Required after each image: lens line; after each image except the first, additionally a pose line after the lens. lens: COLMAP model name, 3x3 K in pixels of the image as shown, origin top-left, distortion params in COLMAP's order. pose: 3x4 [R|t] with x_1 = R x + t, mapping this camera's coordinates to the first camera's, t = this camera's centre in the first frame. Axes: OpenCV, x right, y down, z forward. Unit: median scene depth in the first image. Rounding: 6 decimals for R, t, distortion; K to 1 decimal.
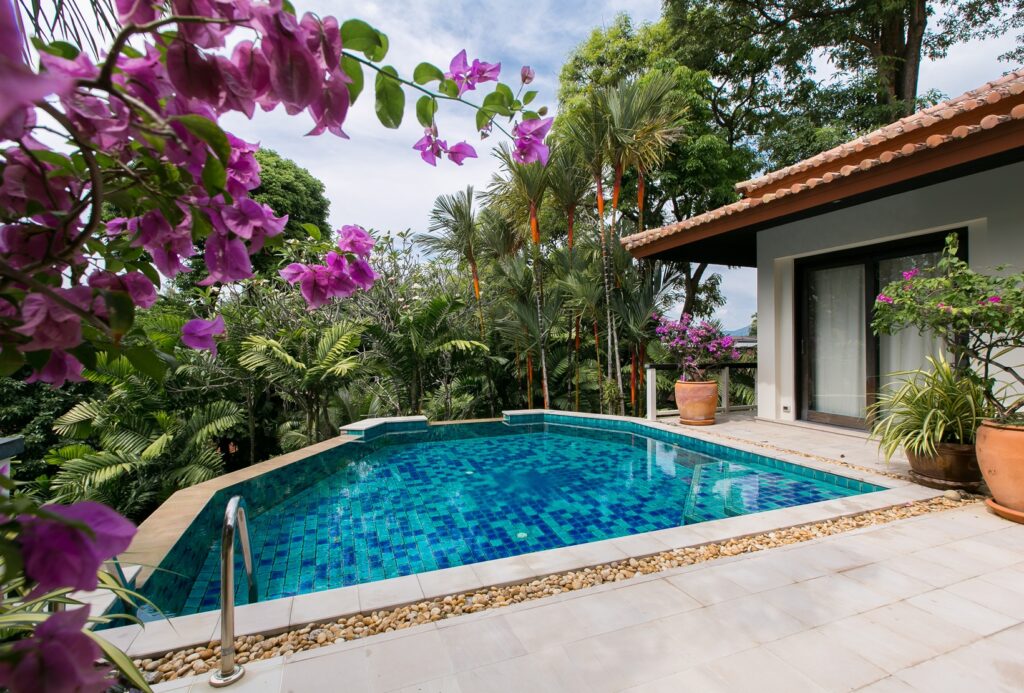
lens RADIAL K [[456.9, 0, 512.0], [0, 456.9, 346.5], [0, 0, 1]] dist [0.007463, -0.000131]
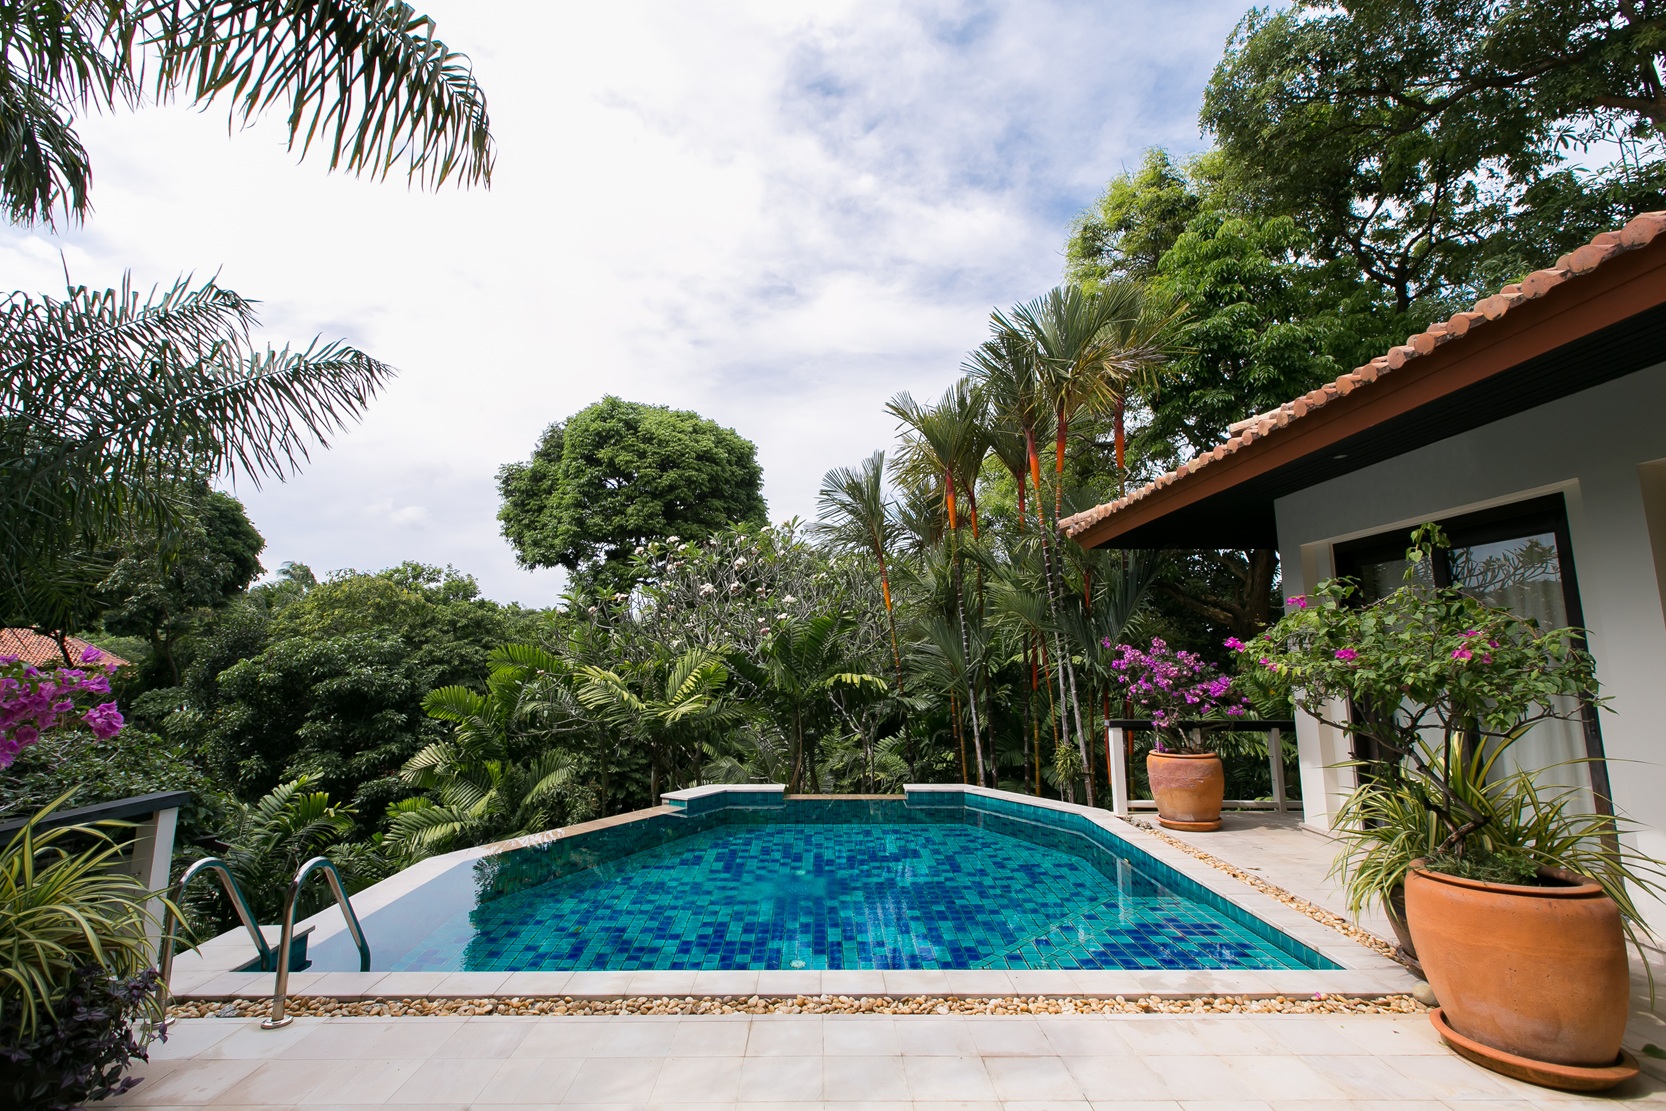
lens RADIAL K [[745.9, 0, 833.0], [0, 745.9, 555.5], [0, 0, 1]] dist [0.007286, -0.000055]
pose [[0.934833, -0.048148, -0.351807, 0.287424], [-0.002077, 0.990006, -0.141010, -0.034674], [0.355080, 0.132552, 0.925391, -0.079987]]
